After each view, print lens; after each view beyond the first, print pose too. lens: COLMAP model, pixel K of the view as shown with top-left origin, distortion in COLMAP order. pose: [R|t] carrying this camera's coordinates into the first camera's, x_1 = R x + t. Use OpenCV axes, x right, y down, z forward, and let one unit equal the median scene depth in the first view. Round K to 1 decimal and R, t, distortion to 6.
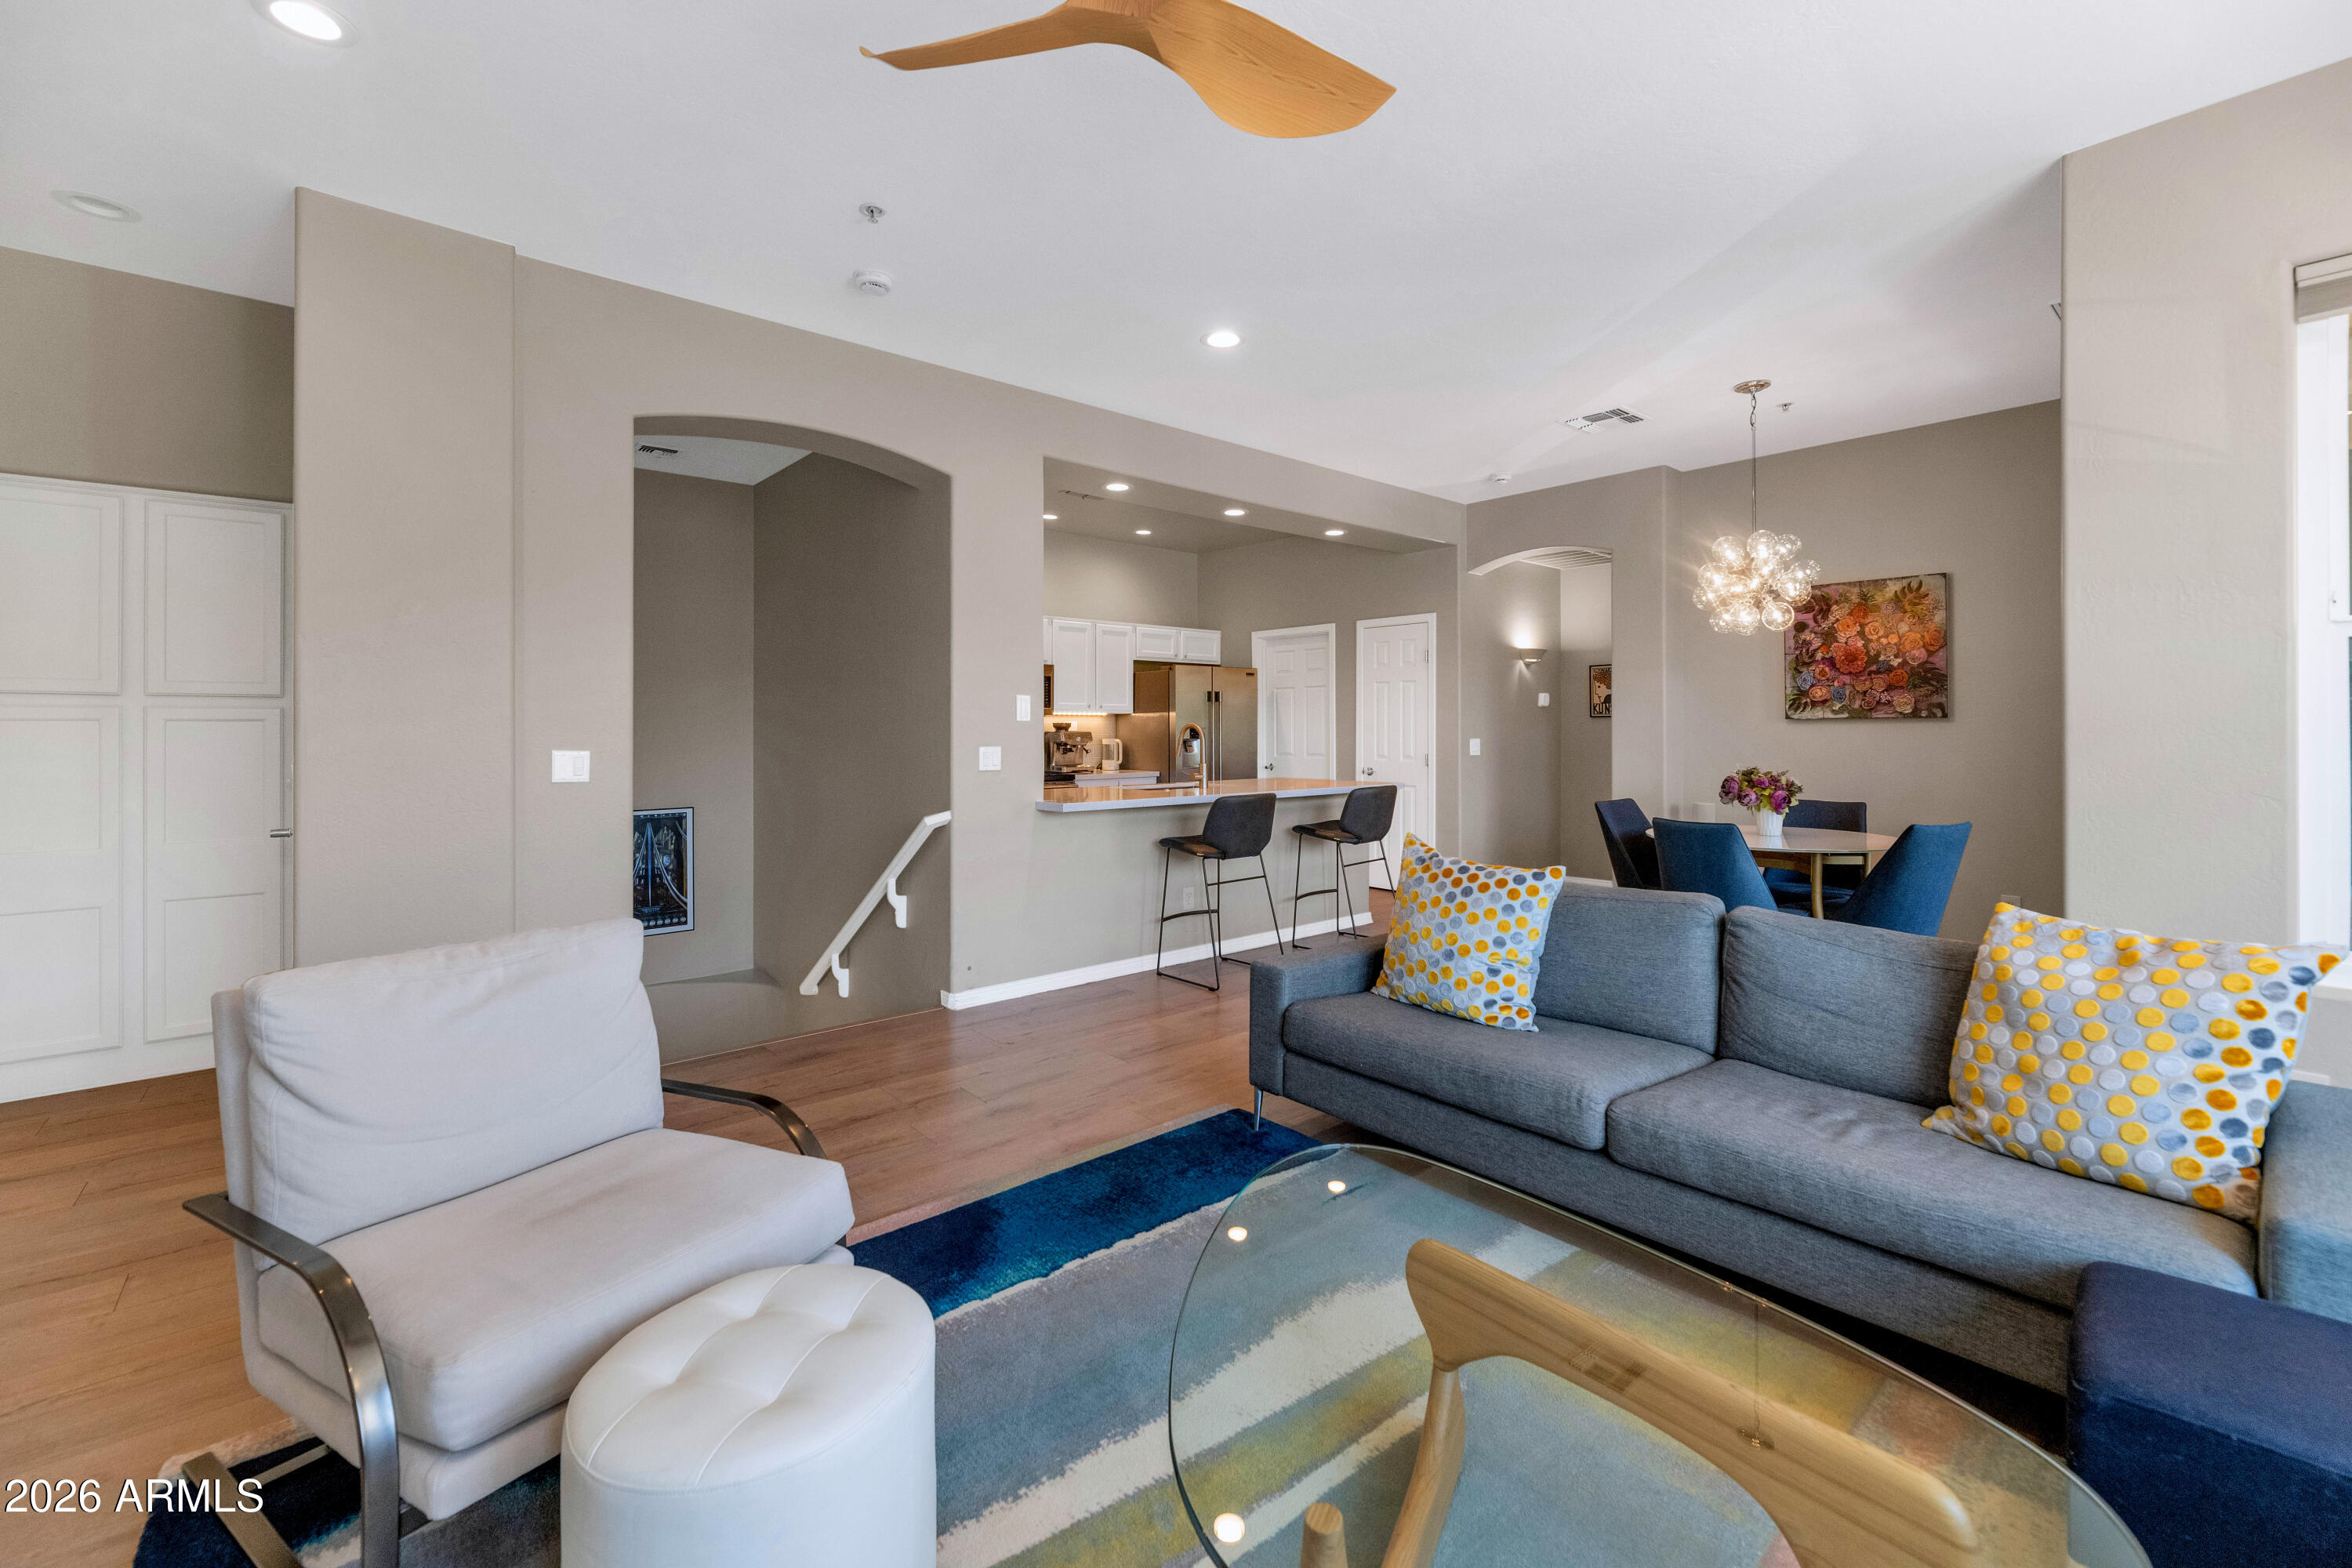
lens RADIAL K [[968.9, 0, 1207.1], [0, 968.9, 723.2], [0, 0, 1]] dist [0.001591, -0.000295]
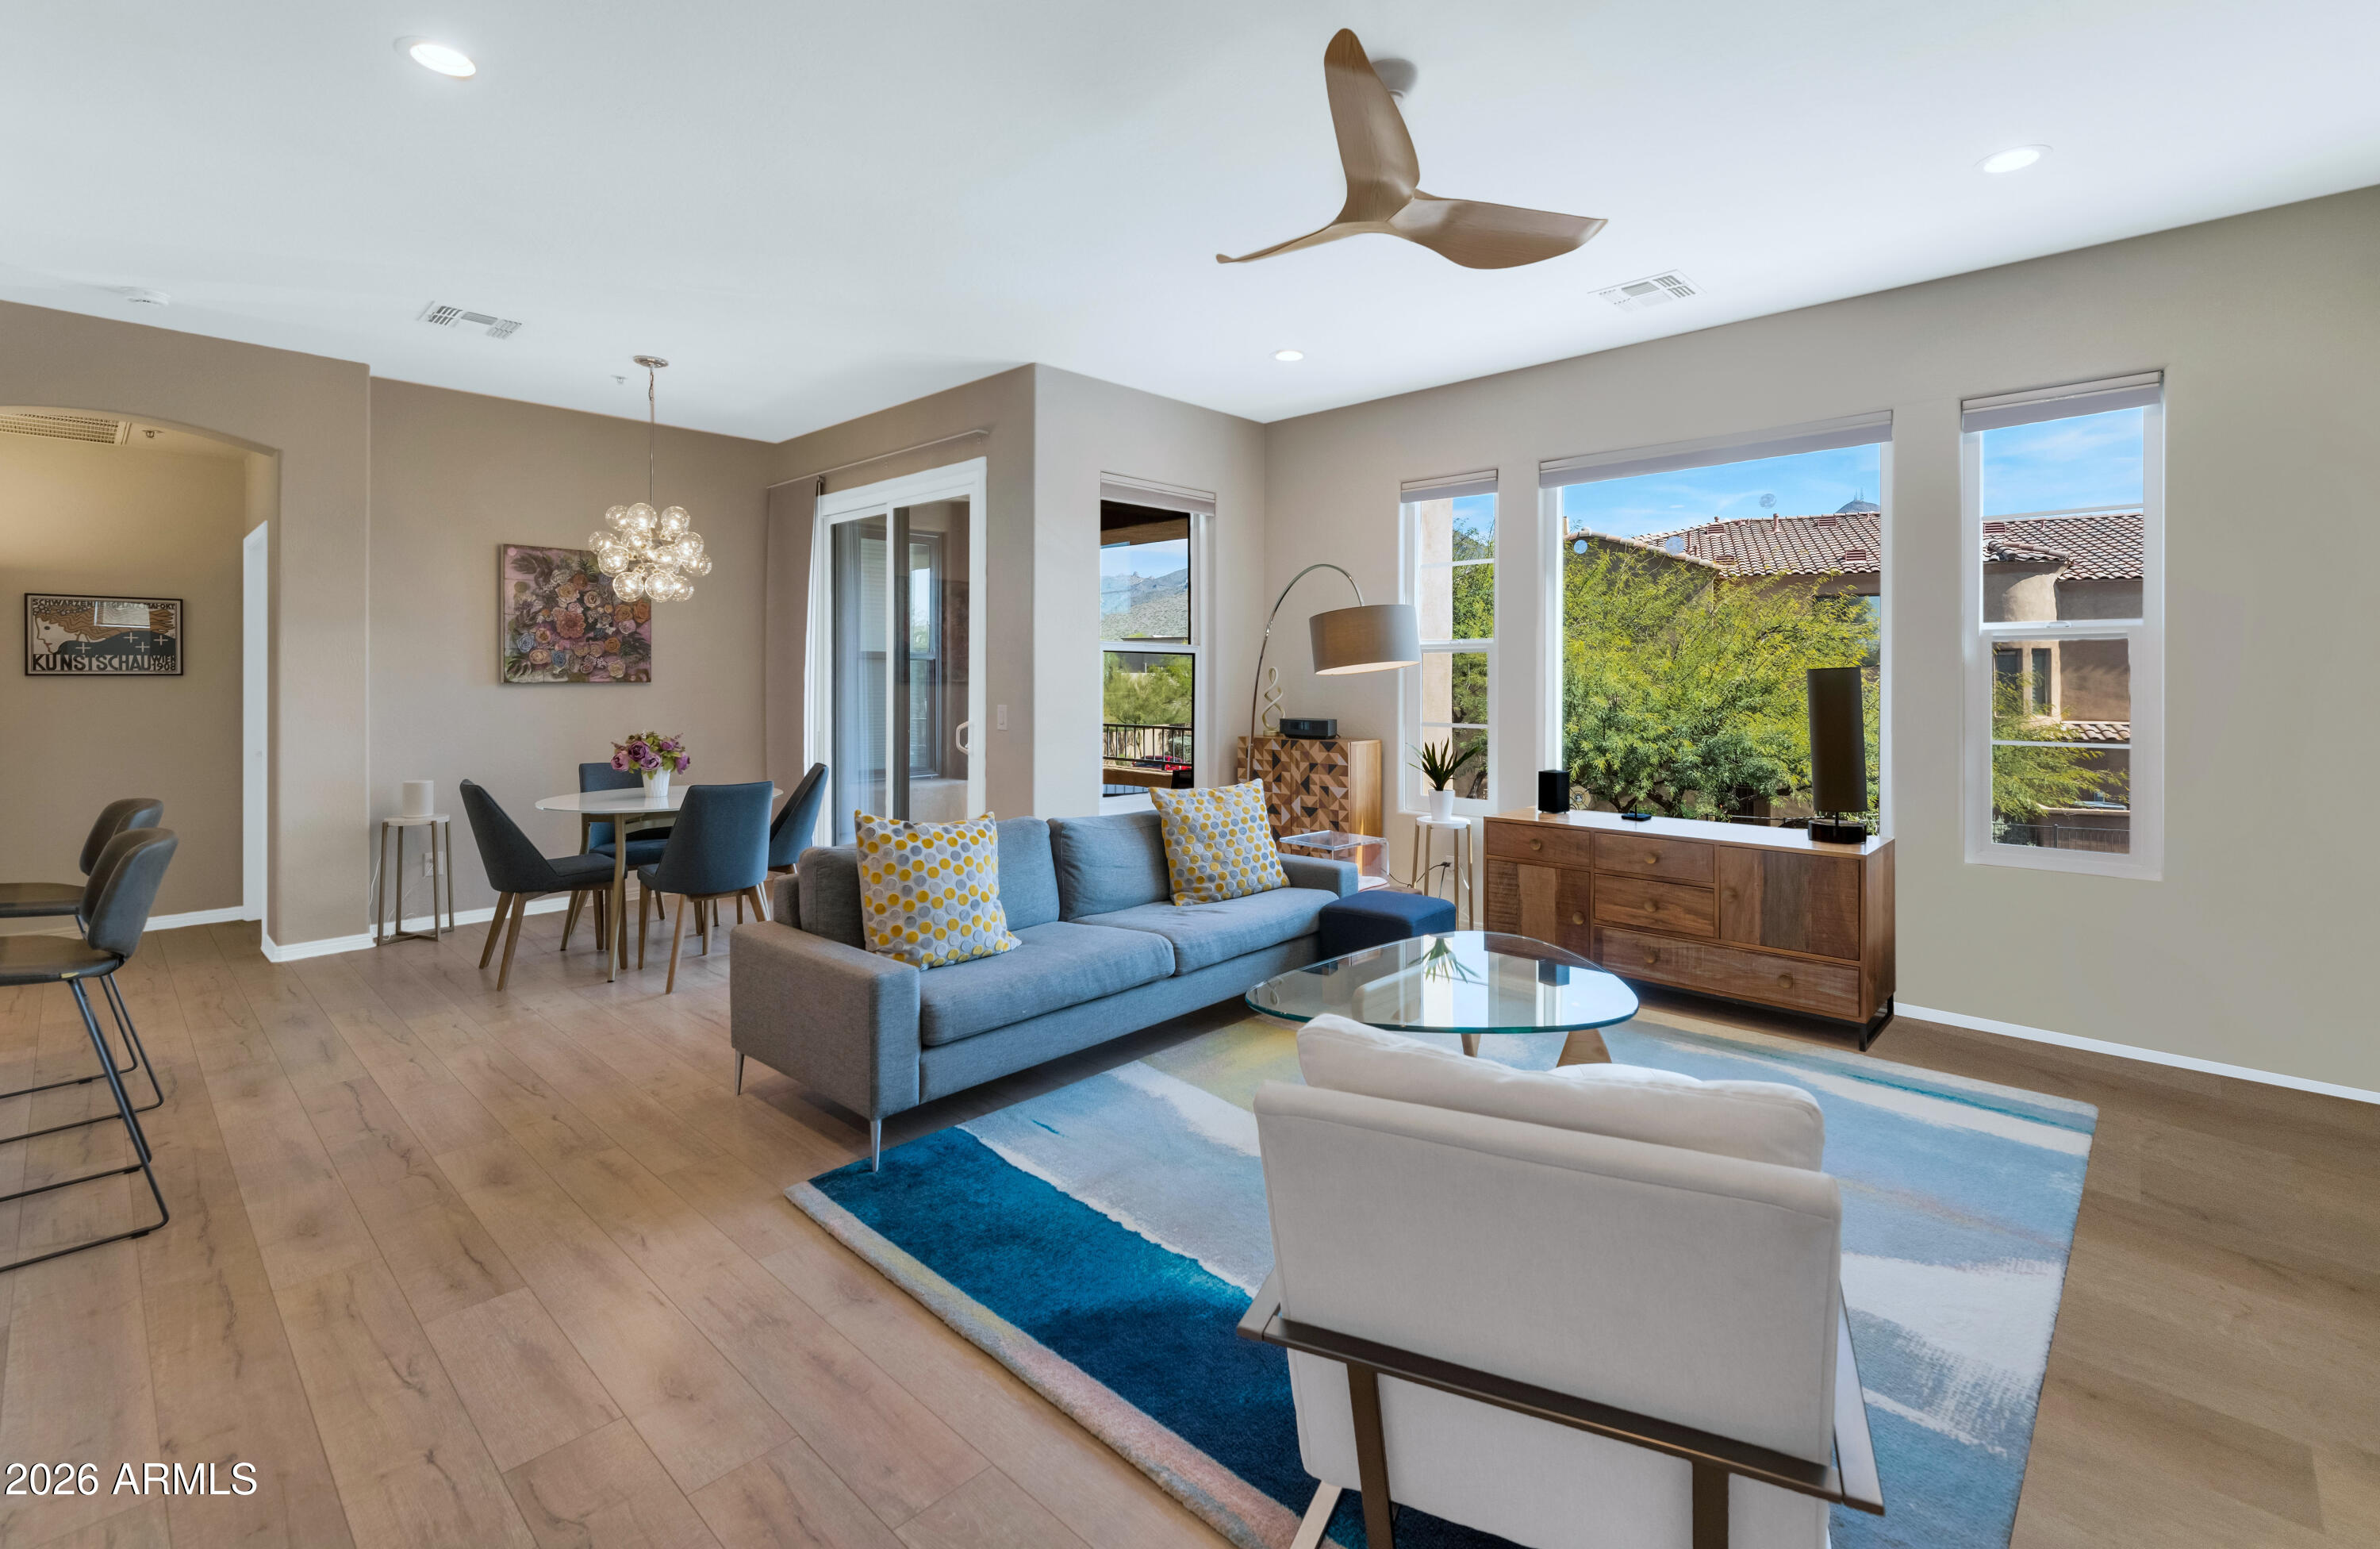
lens RADIAL K [[1037.8, 0, 1201.0], [0, 1037.8, 670.4], [0, 0, 1]] dist [-0.002324, -0.000047]
pose [[-0.093952, 0.011043, 0.995515, -0.481781], [-0.005783, 0.999916, -0.011637, -0.008414], [-0.995560, -0.006851, -0.093880, 0.429429]]
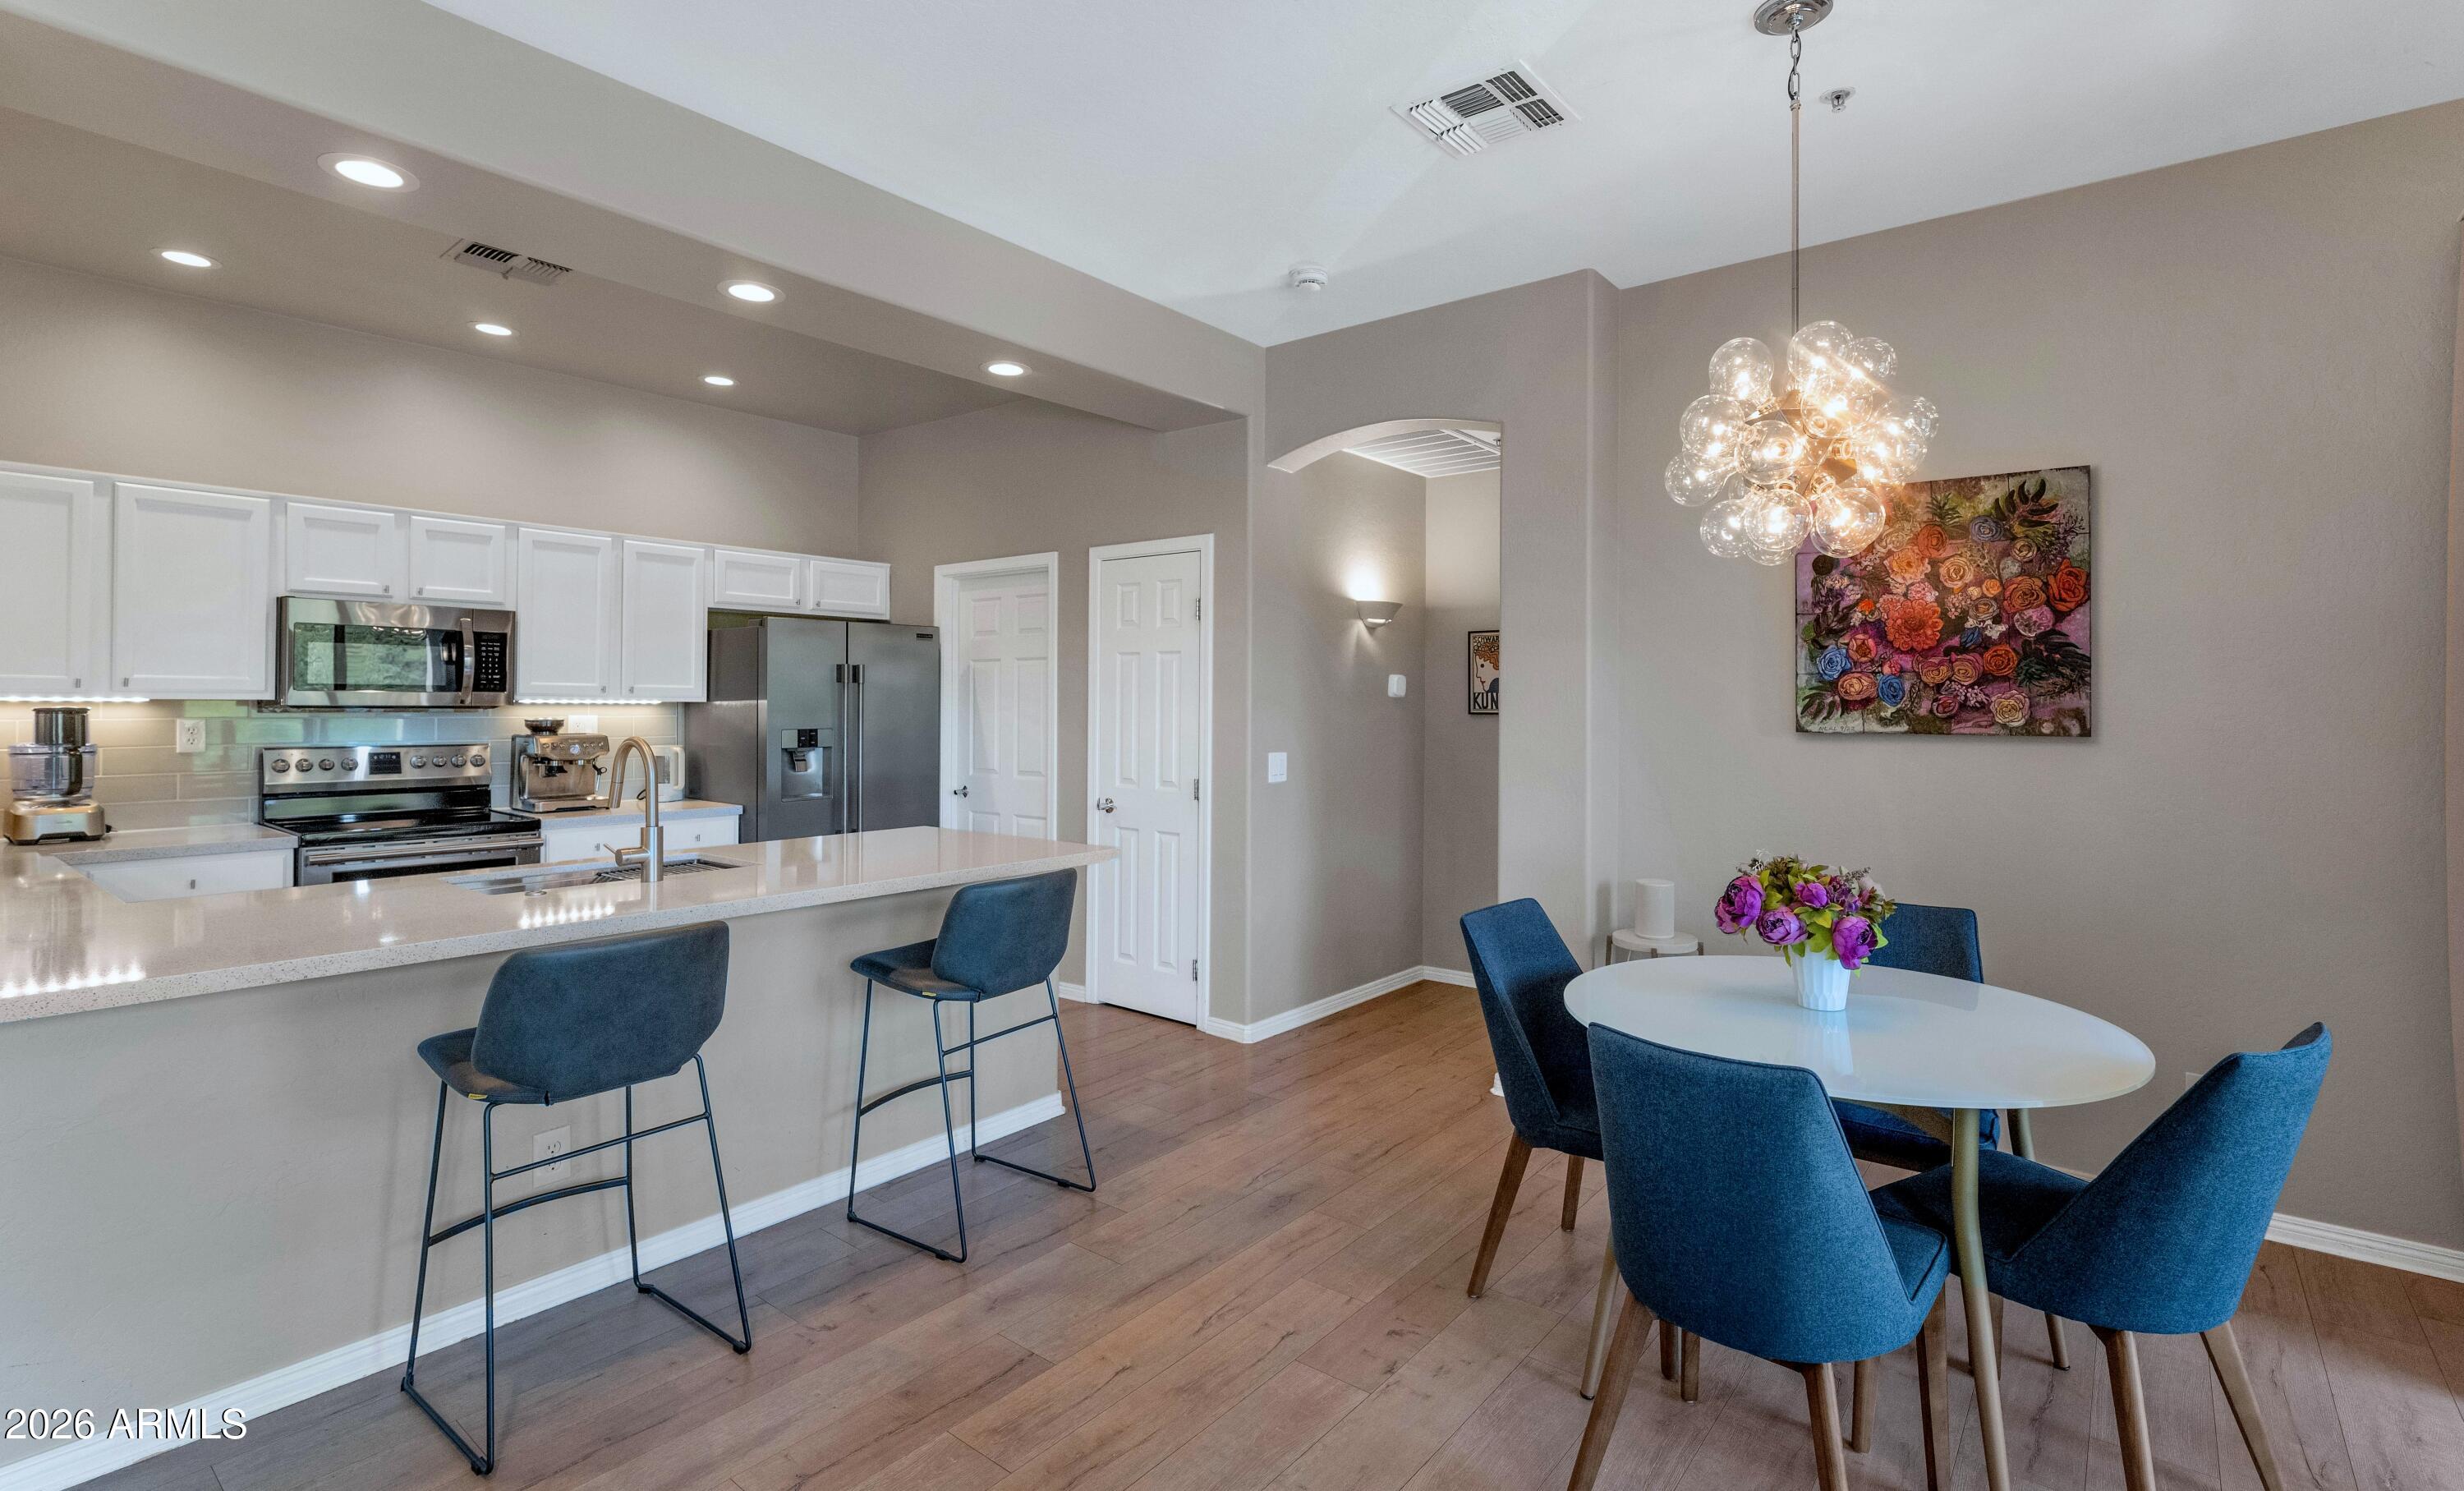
lens RADIAL K [[1125.5, 0, 1257.9], [0, 1125.5, 703.4], [0, 0, 1]] dist [-0.001517, 0.000267]
pose [[0.983987, 0.007082, 0.178097, 0.186302], [-0.007962, 0.999959, 0.004226, -0.021327], [-0.178060, -0.005576, 0.984004, 0.435870]]
